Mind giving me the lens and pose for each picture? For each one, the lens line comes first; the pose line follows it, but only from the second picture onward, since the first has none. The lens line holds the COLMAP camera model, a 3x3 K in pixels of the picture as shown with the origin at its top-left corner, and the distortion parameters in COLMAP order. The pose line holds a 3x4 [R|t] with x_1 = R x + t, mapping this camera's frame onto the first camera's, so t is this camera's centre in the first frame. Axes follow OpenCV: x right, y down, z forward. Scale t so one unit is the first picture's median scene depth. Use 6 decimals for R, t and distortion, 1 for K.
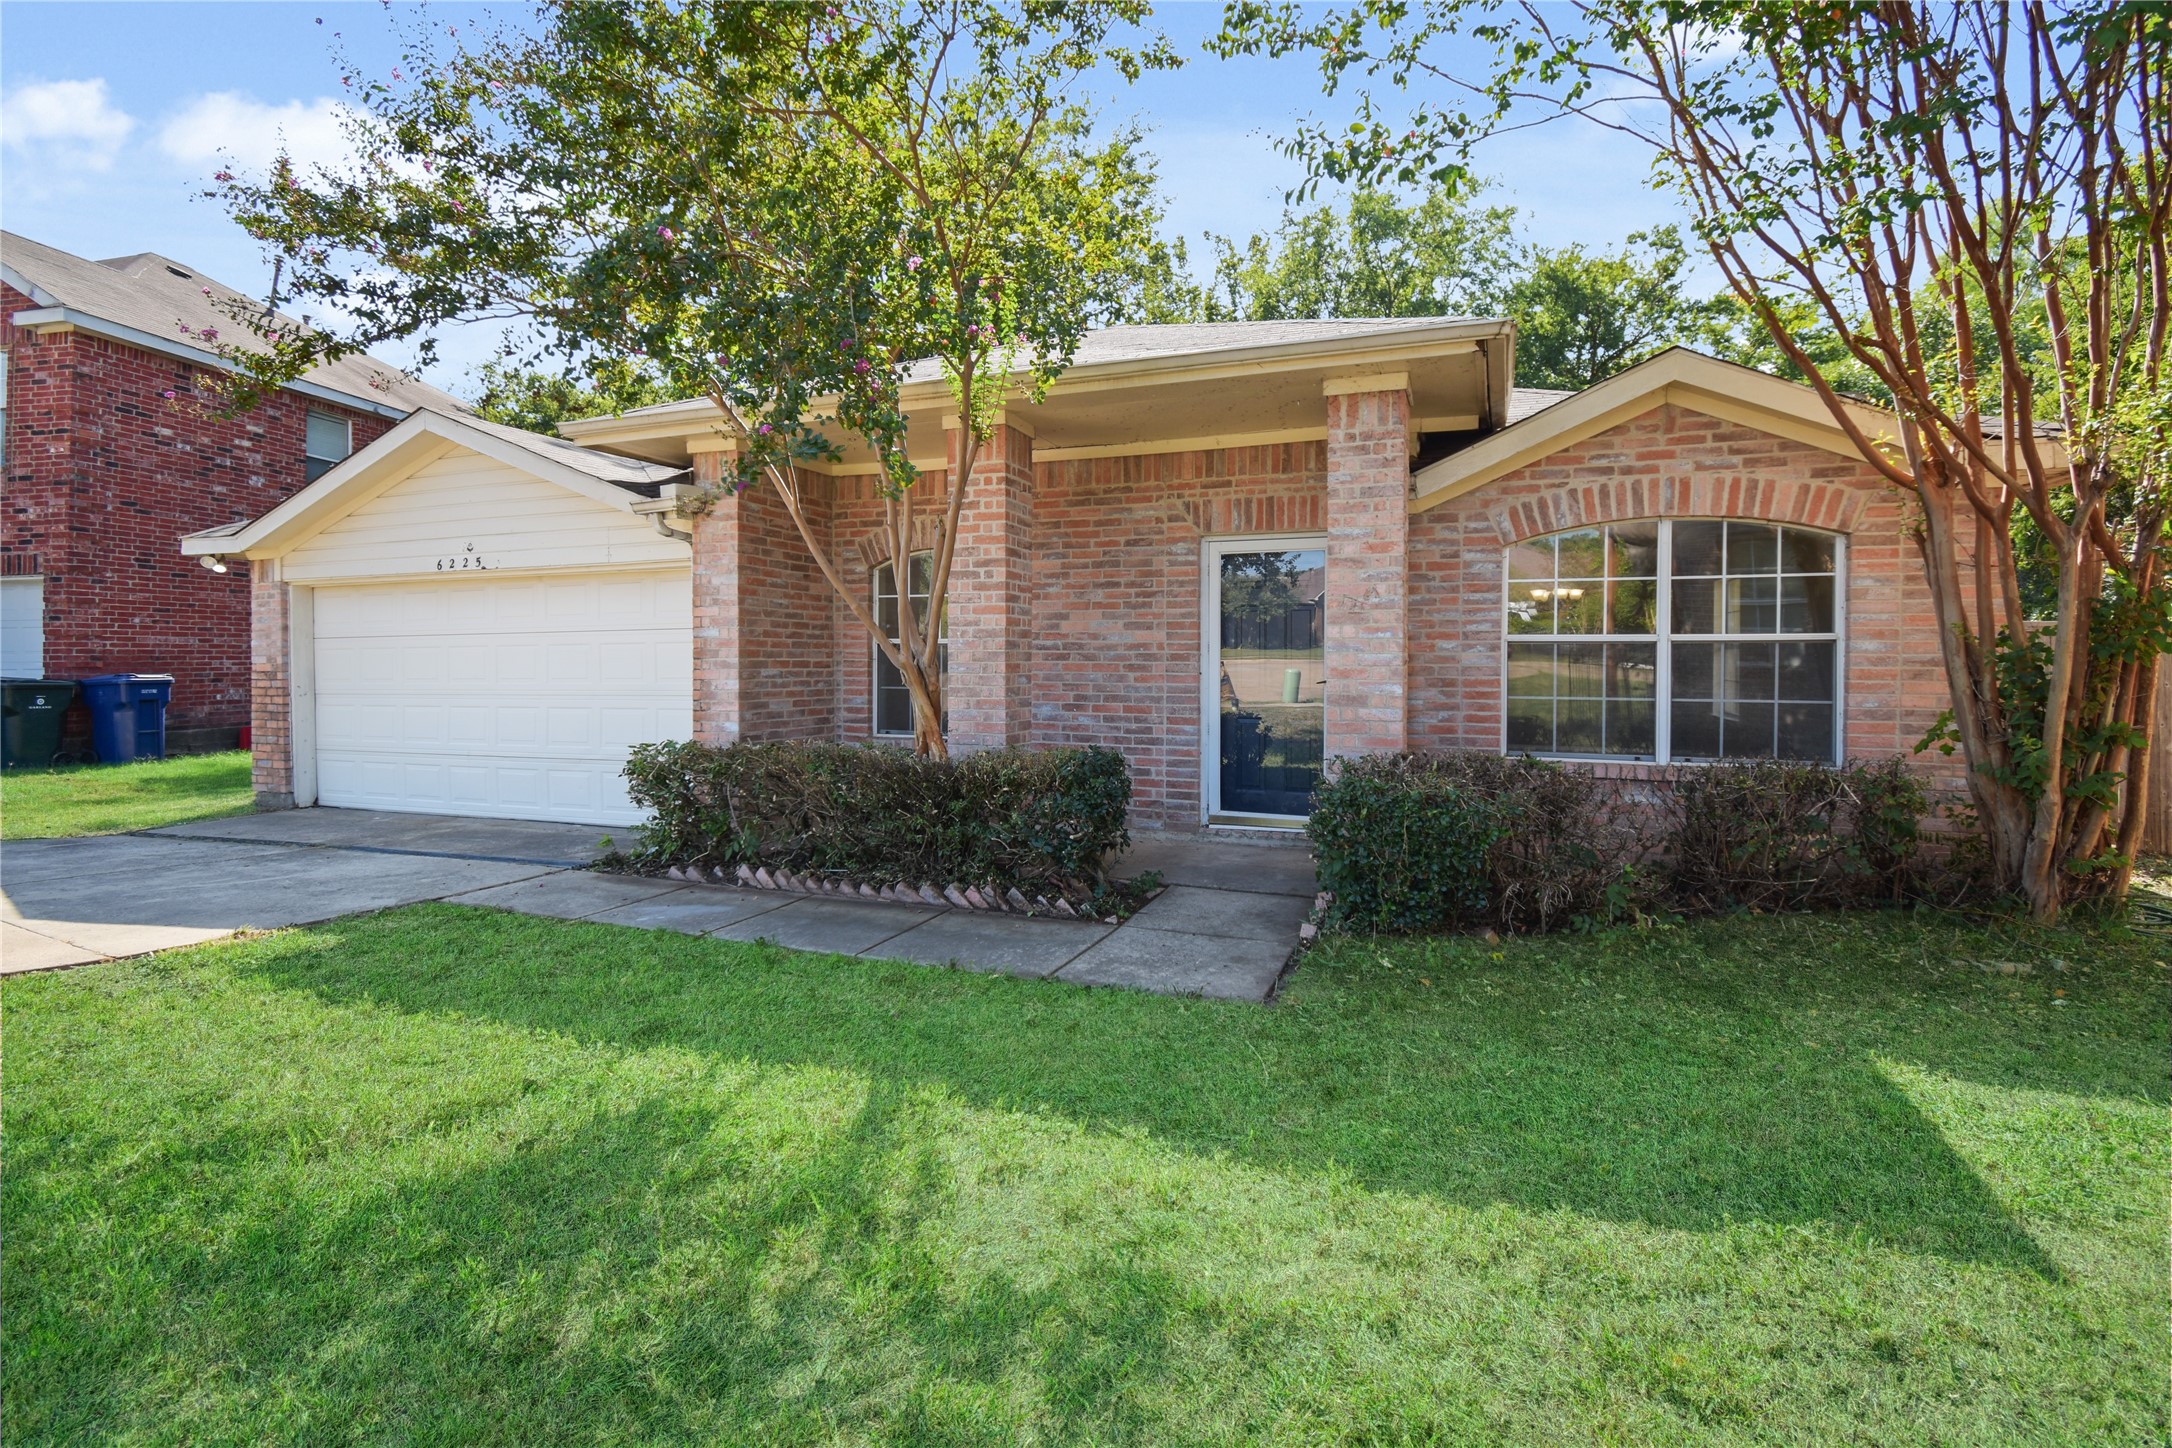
lens RADIAL K [[981.3, 0, 1084.3], [0, 981.3, 688.8], [0, 0, 1]] dist [0.003244, -0.004803]
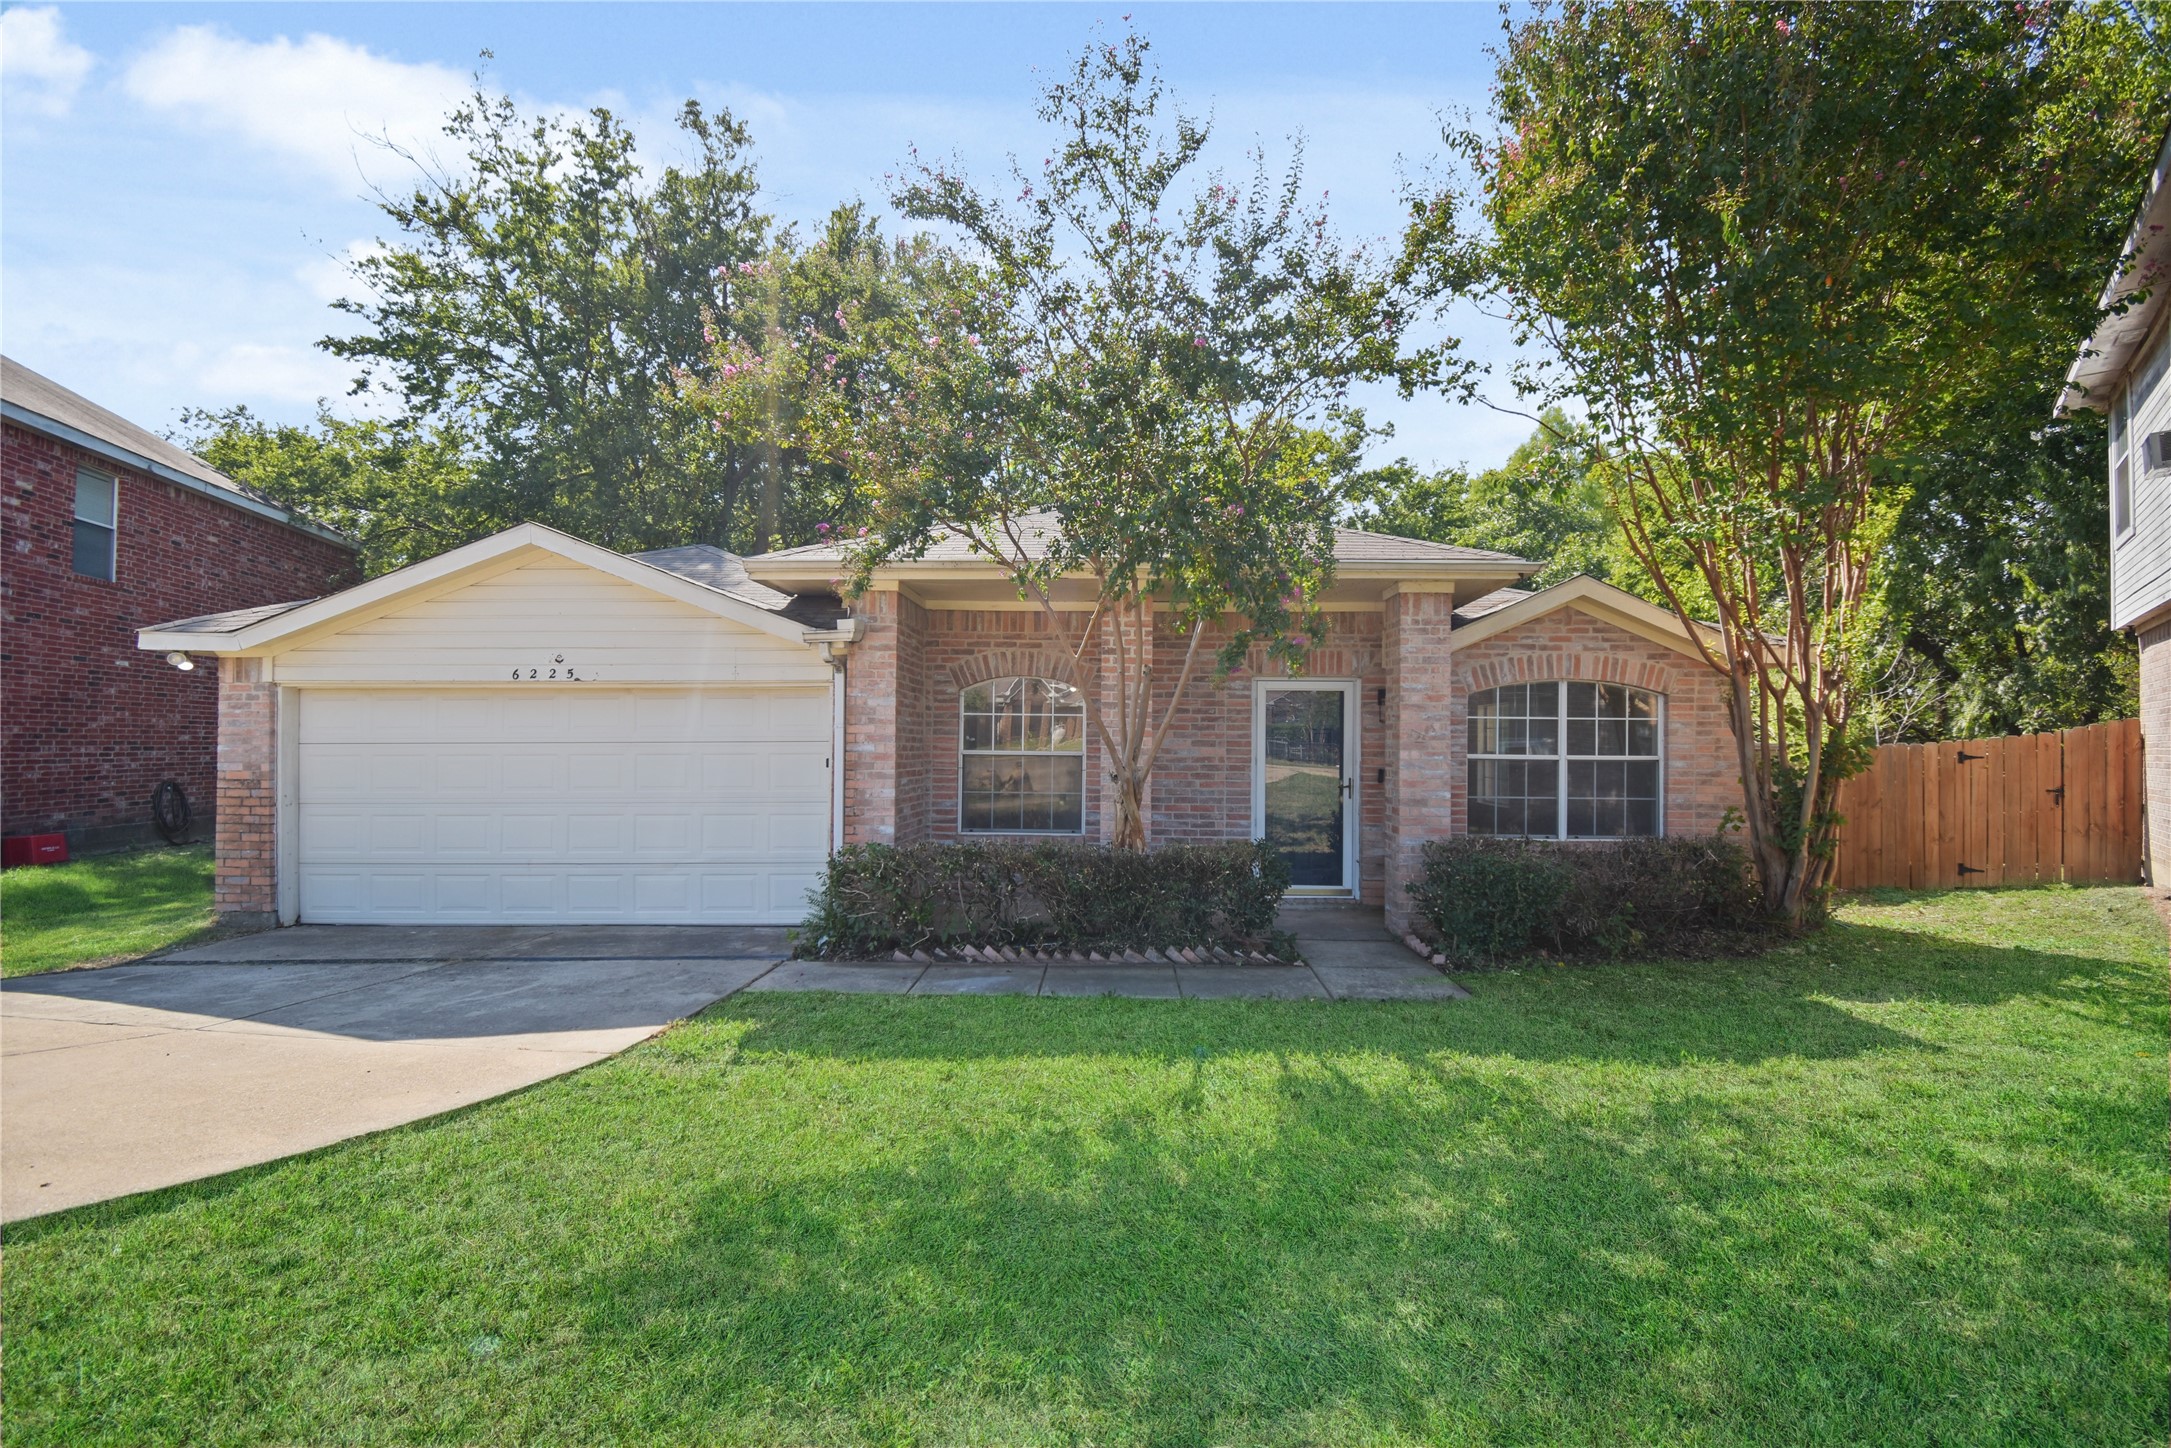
lens RADIAL K [[980.8, 0, 1067.3], [0, 980.8, 741.1], [0, 0, 1]] dist [0.003244, -0.004803]
pose [[0.944965, 0.005884, 0.327119, -0.551434], [0.004760, 0.999485, -0.031729, -0.028181], [-0.327138, 0.031540, 0.944450, -0.163237]]
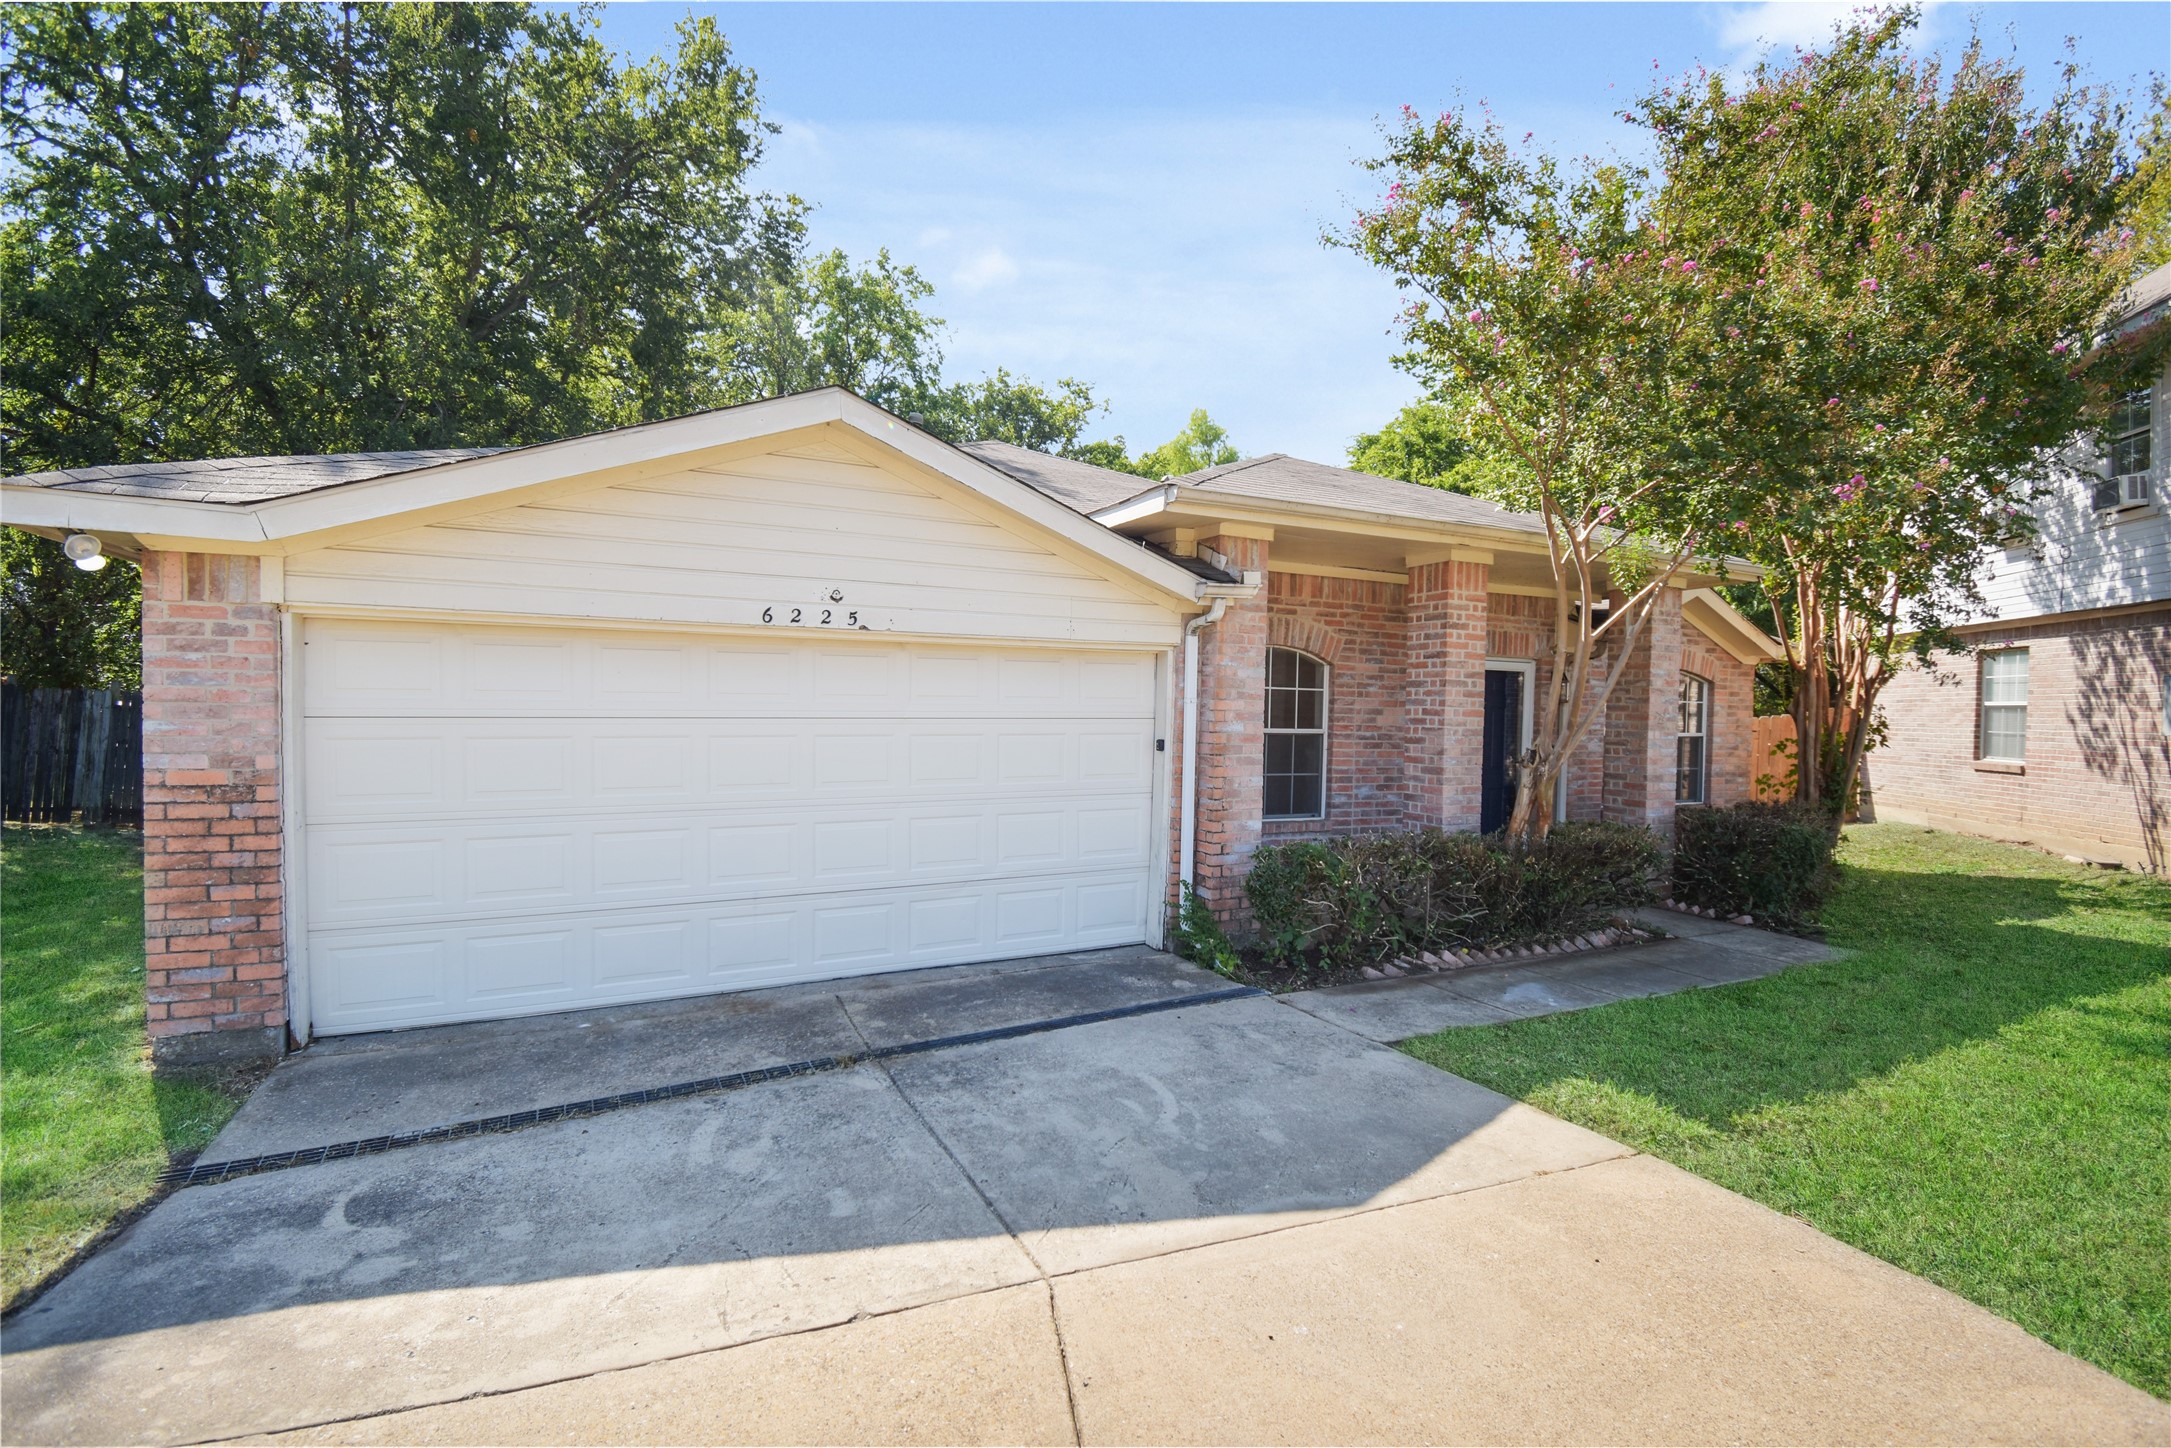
lens RADIAL K [[980.8, 0, 1072.8], [0, 980.8, 738.9], [0, 0, 1]] dist [0.003244, -0.004803]
pose [[0.680189, -0.011244, 0.732950, -1.223966], [0.006406, 0.999935, 0.009395, -0.057867], [-0.733008, -0.001695, 0.680217, 0.487413]]
